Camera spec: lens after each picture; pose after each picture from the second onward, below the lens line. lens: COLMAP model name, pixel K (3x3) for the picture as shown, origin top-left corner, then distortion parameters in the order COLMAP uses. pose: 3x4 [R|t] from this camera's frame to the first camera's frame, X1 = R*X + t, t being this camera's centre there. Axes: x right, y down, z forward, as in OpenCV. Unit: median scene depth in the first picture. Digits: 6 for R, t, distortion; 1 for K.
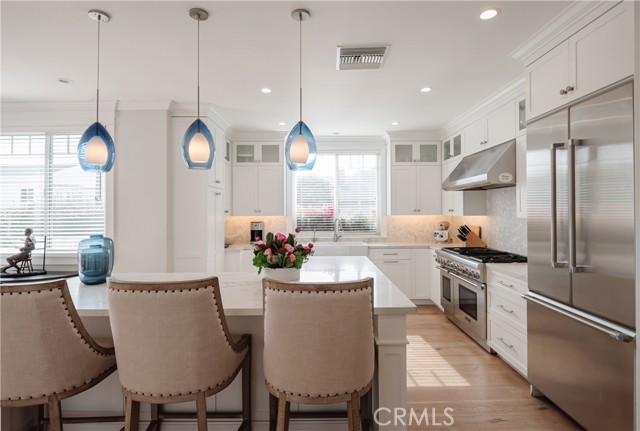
lens RADIAL K [[318.7, 0, 305.6], [0, 318.7, 209.7], [0, 0, 1]] dist [0.001965, -0.000031]
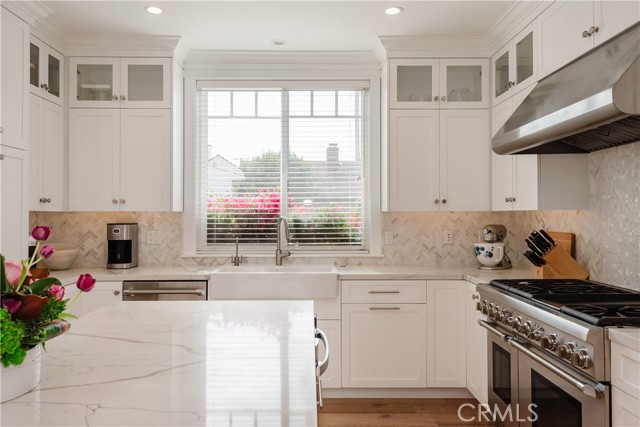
lens RADIAL K [[483.8, 0, 308.0], [0, 483.8, 206.1], [0, 0, 1]] dist [0.013048, 0.002026]
pose [[0.998905, 0.010214, 0.045658, 0.116072], [-0.009491, 0.999827, -0.016024, 0.024103], [-0.045814, 0.015573, 0.998829, 0.276387]]
